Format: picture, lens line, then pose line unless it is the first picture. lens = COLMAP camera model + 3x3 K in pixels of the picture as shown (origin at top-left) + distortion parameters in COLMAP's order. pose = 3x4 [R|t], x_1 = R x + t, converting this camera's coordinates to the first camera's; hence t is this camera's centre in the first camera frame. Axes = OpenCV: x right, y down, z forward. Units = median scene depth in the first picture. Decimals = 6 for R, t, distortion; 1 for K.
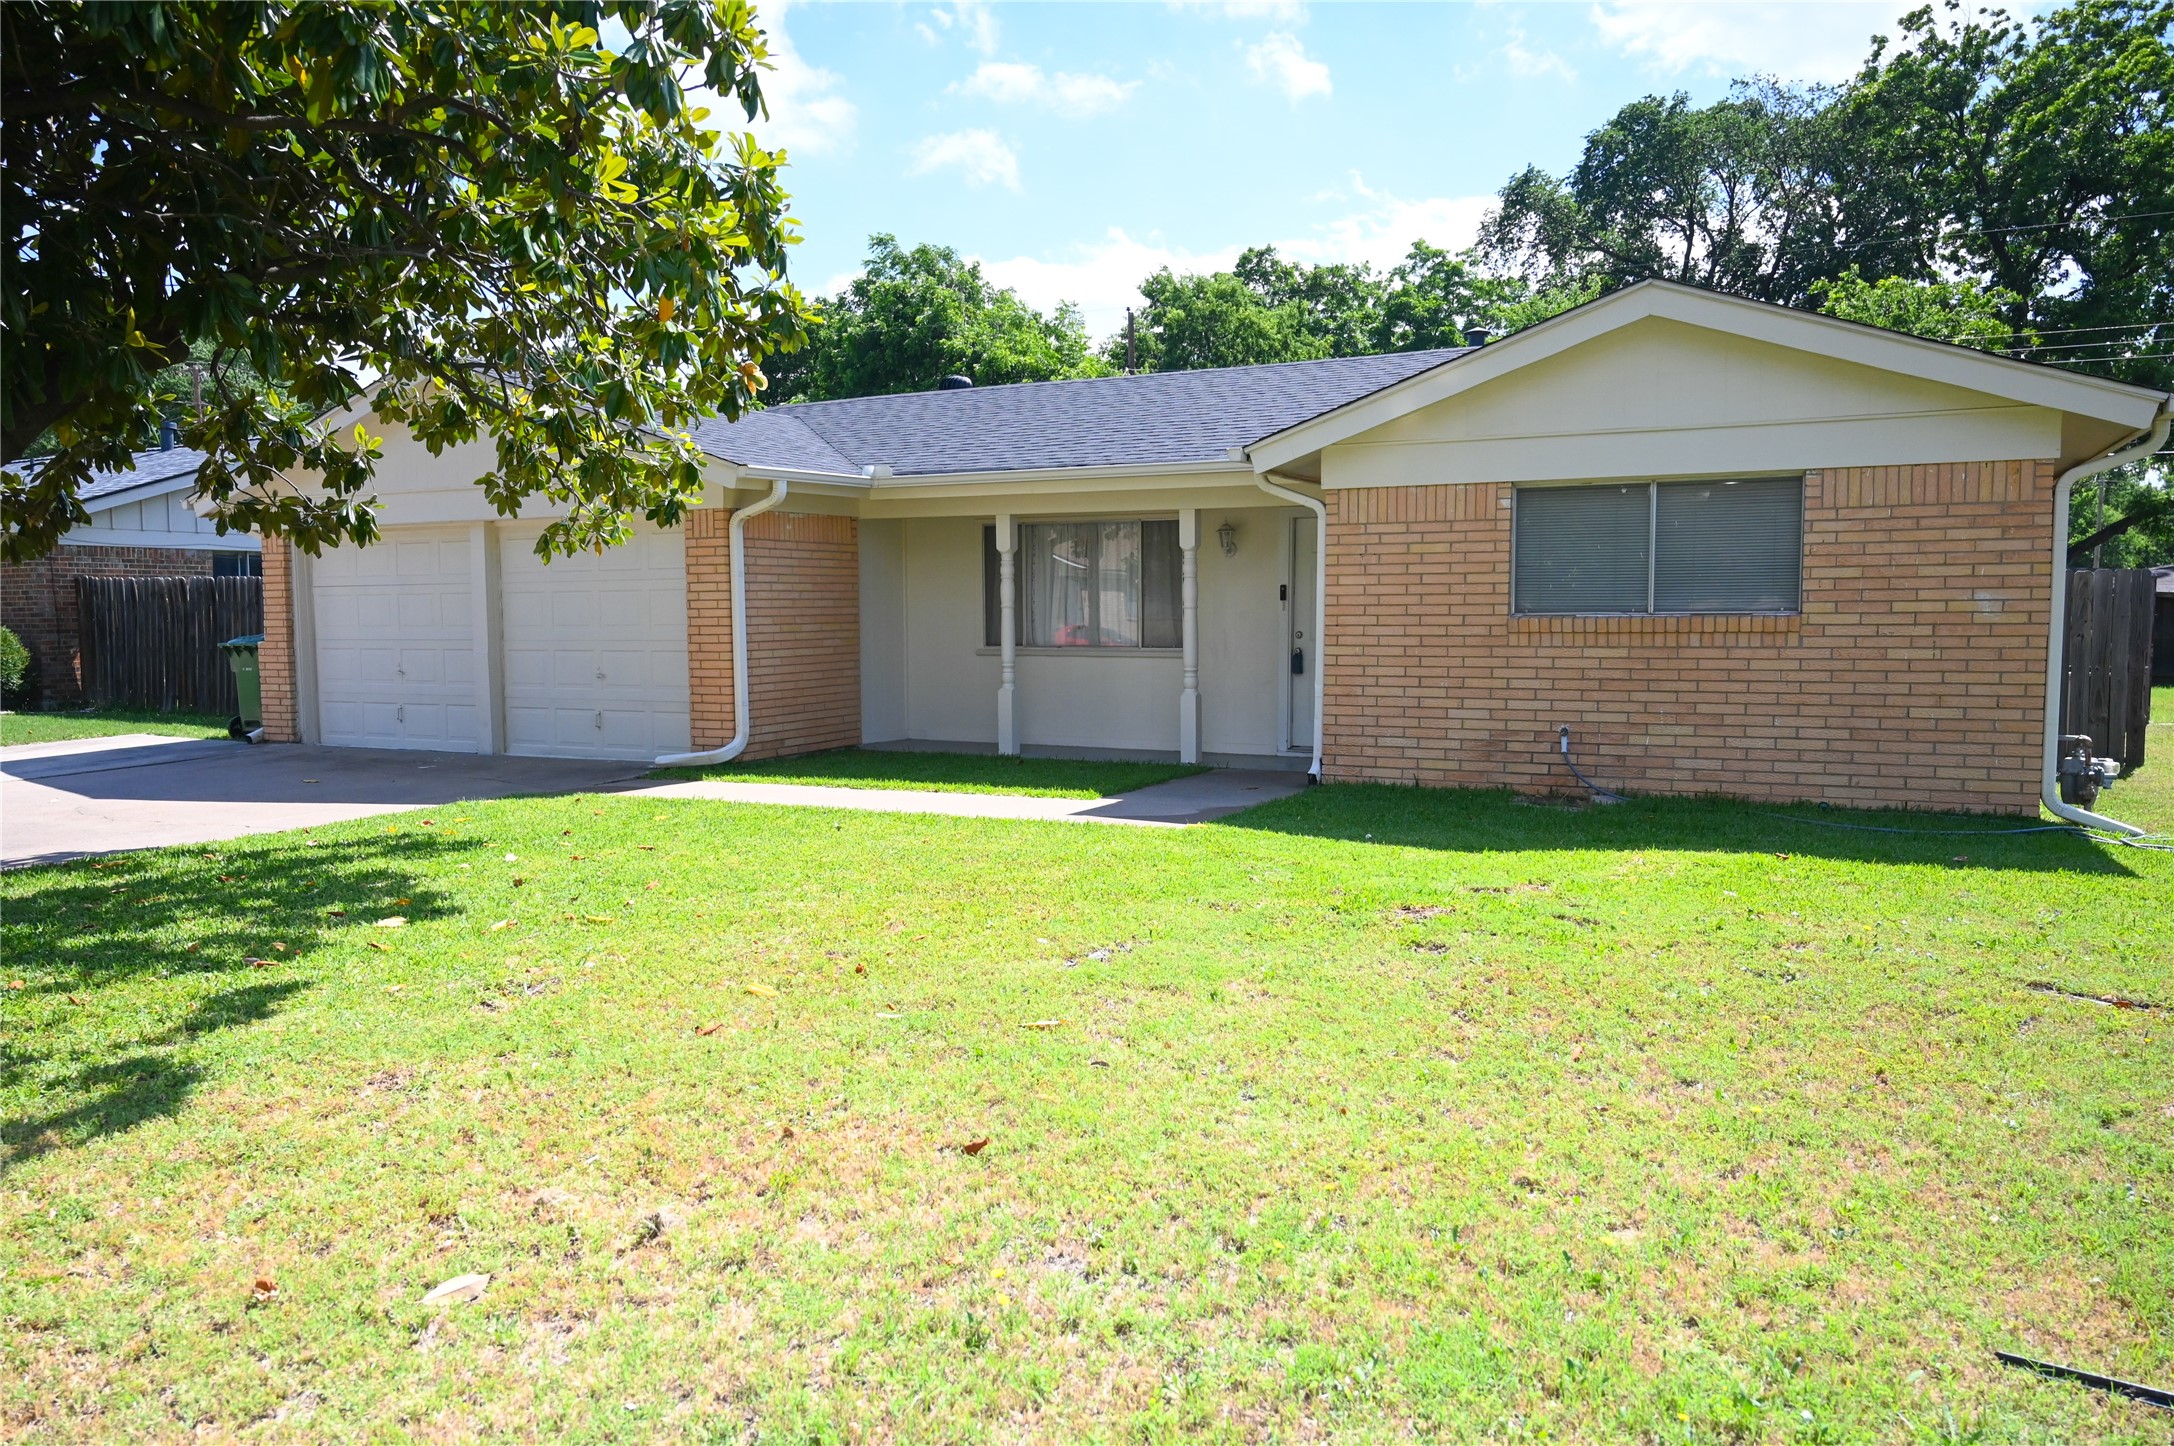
lens RADIAL K [[1446.2, 0, 1087.0], [0, 1446.2, 723.0], [0, 0, 1]] dist [-0.005566, 0.000518]
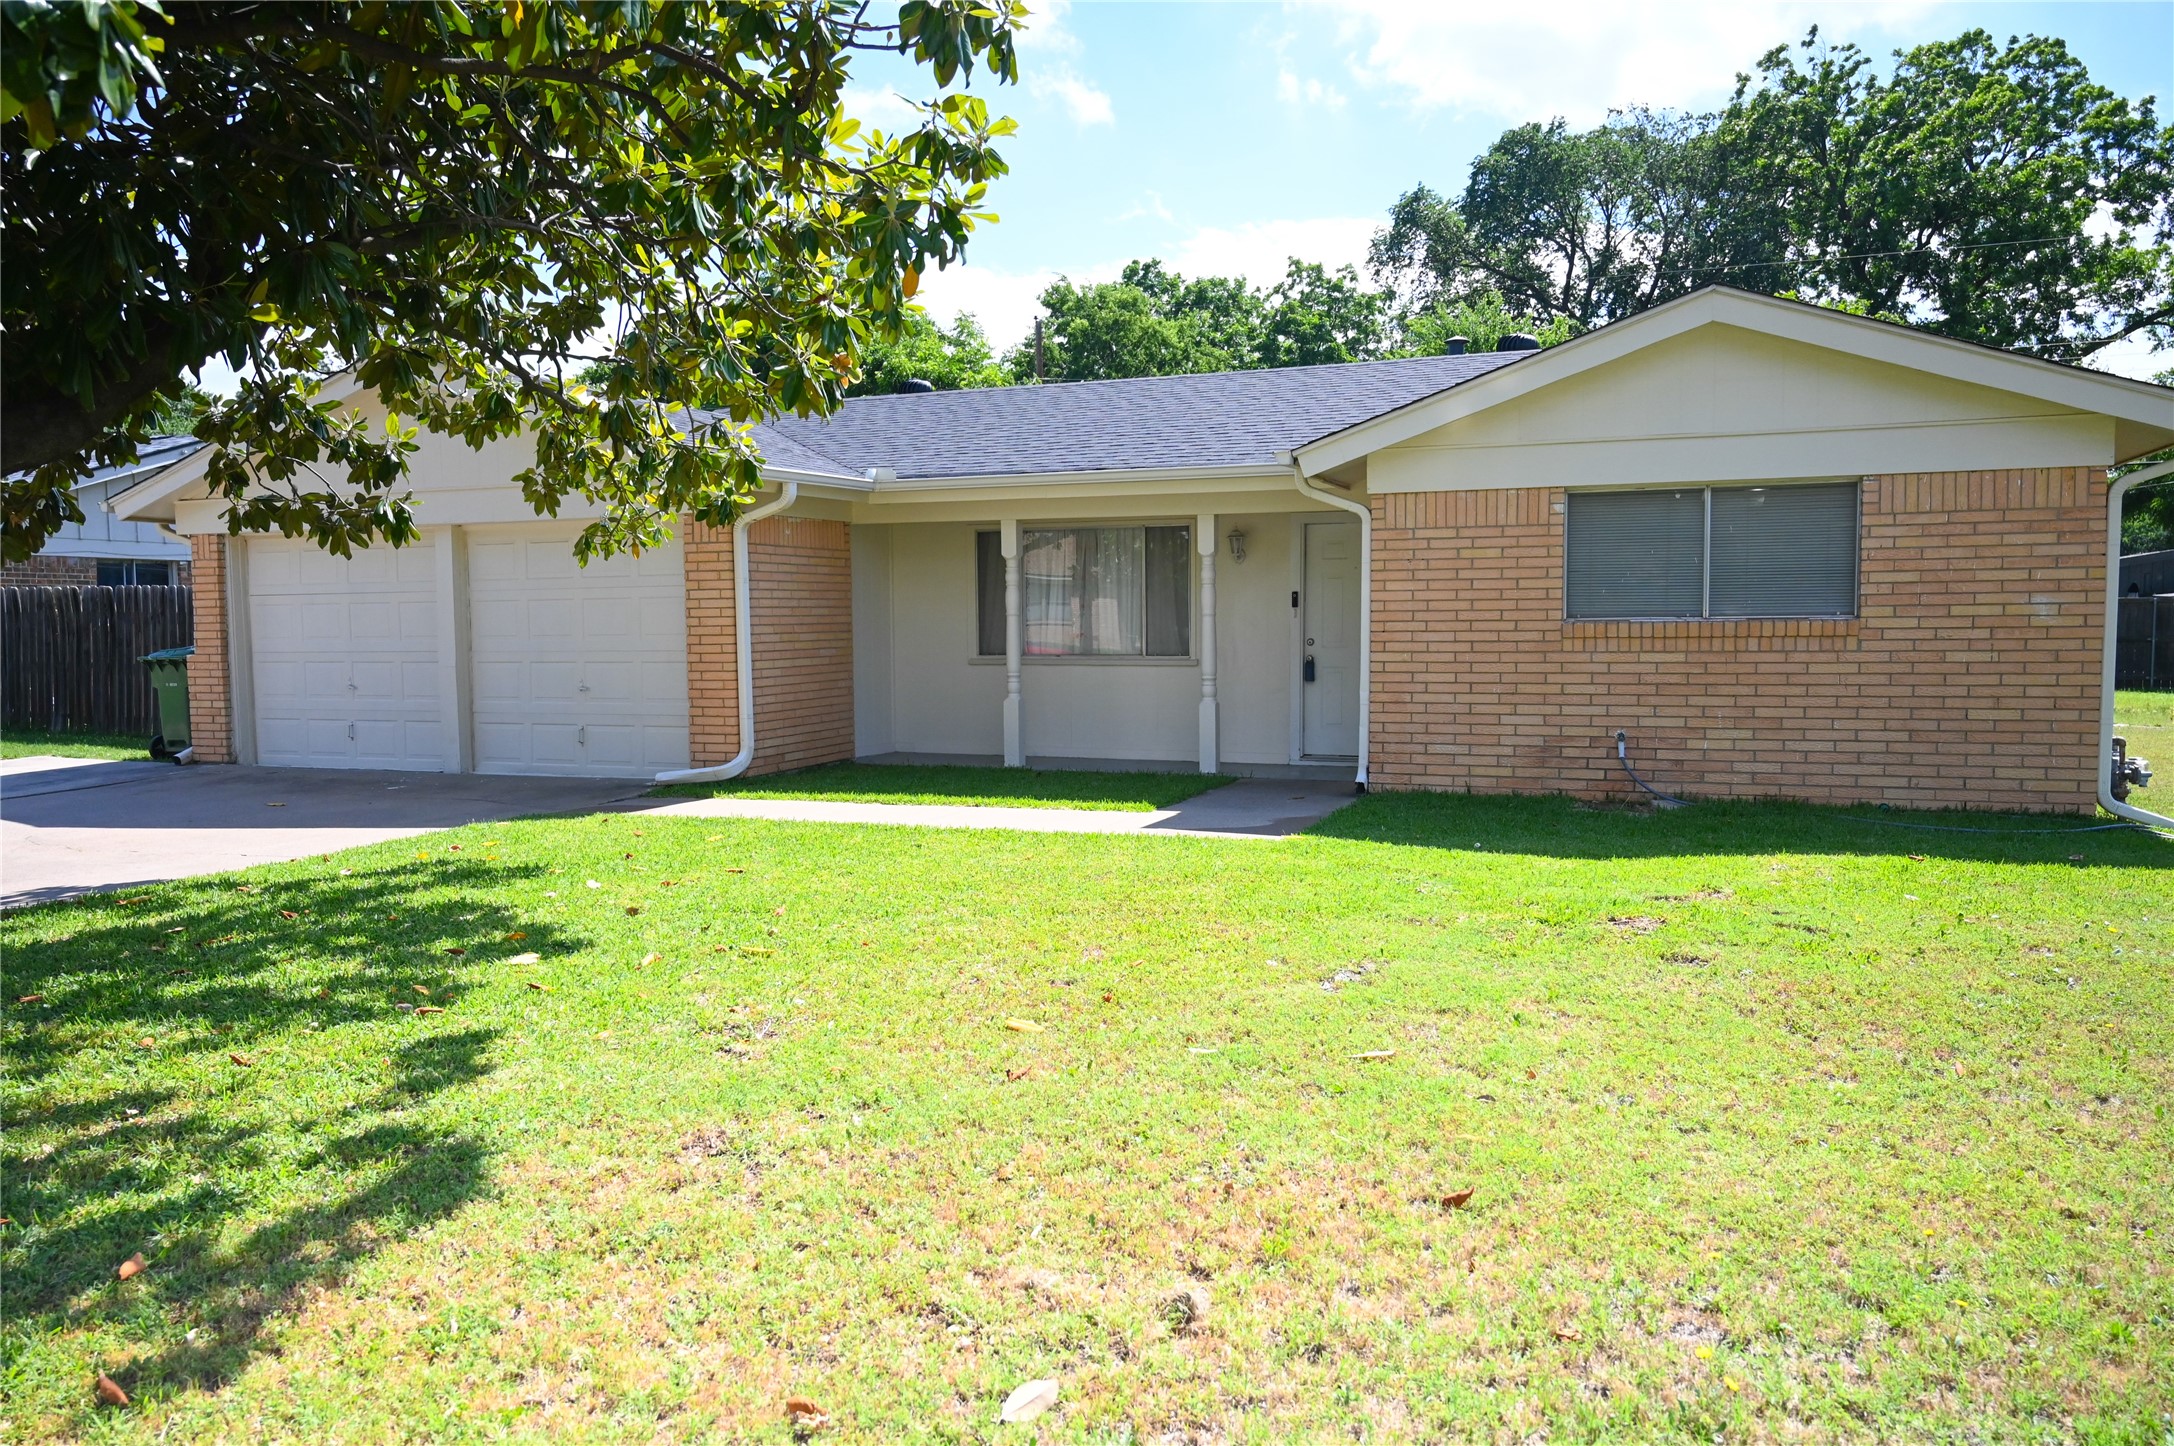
lens RADIAL K [[1446.2, 0, 1087.0], [0, 1446.2, 723.0], [0, 0, 1]] dist [-0.005566, 0.000518]
pose [[0.995740, -0.009224, 0.091739, -0.124326], [0.009967, 0.999921, -0.007638, 0.000380], [-0.091661, 0.008520, 0.995754, 0.038872]]
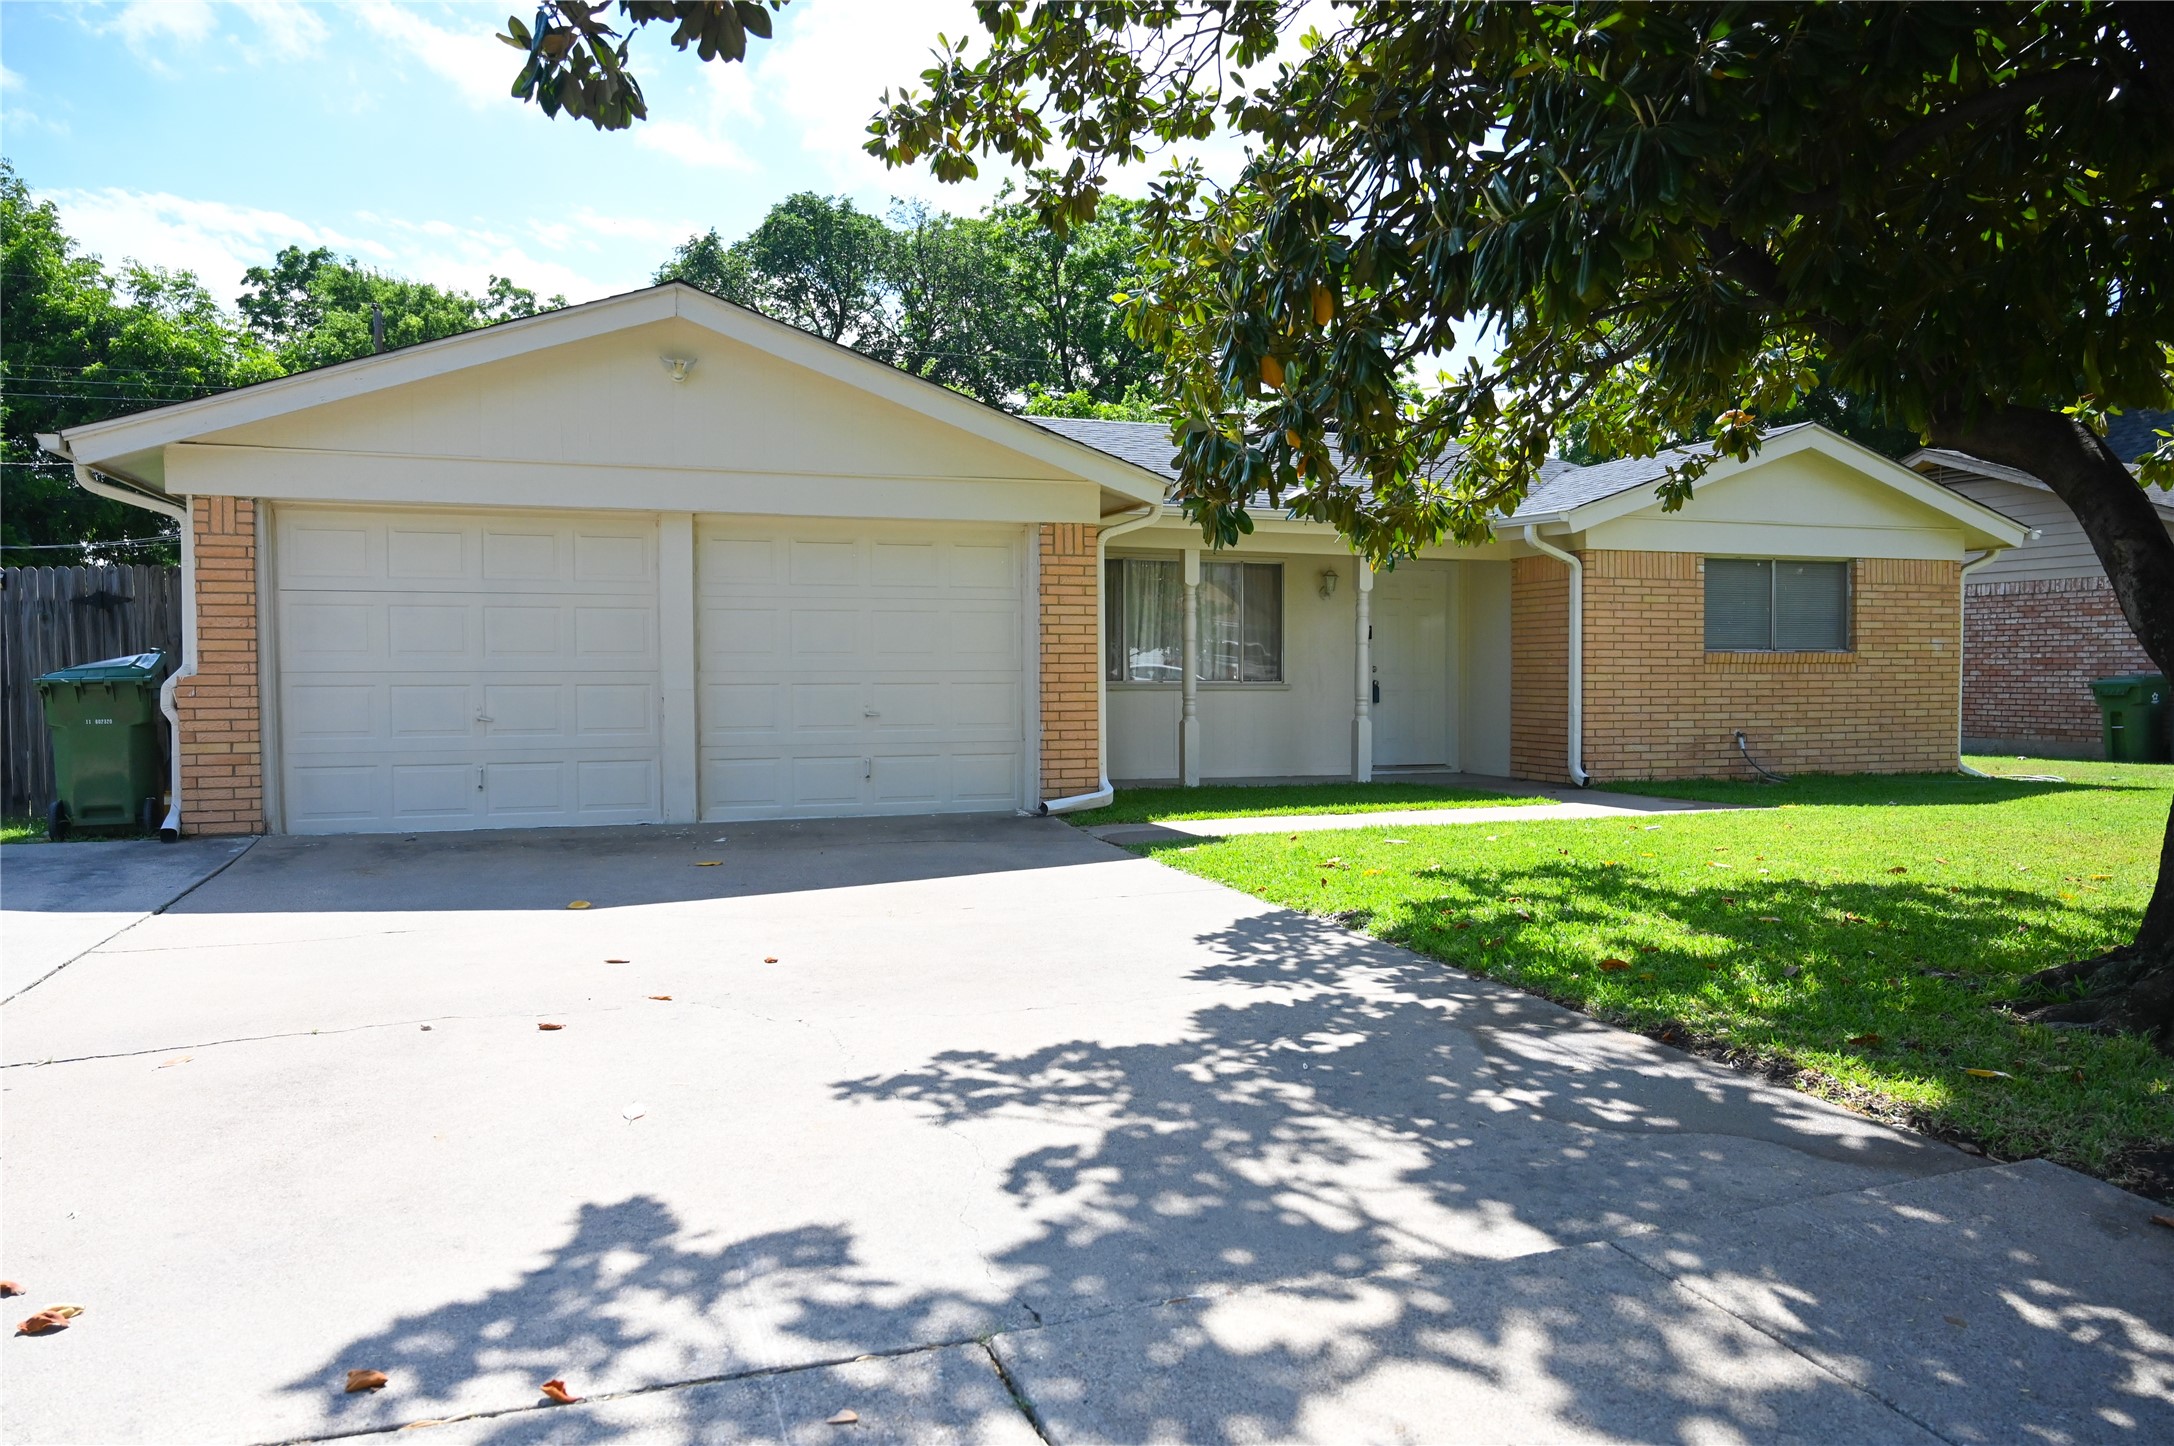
lens RADIAL K [[1520.8, 0, 1096.6], [0, 1520.8, 732.4], [0, 0, 1]] dist [-0.002998, -0.000210]
pose [[0.698766, -0.023697, 0.714958, -1.114465], [0.050463, 0.998594, -0.016222, -0.003194], [-0.713568, 0.047414, 0.698980, 0.404517]]
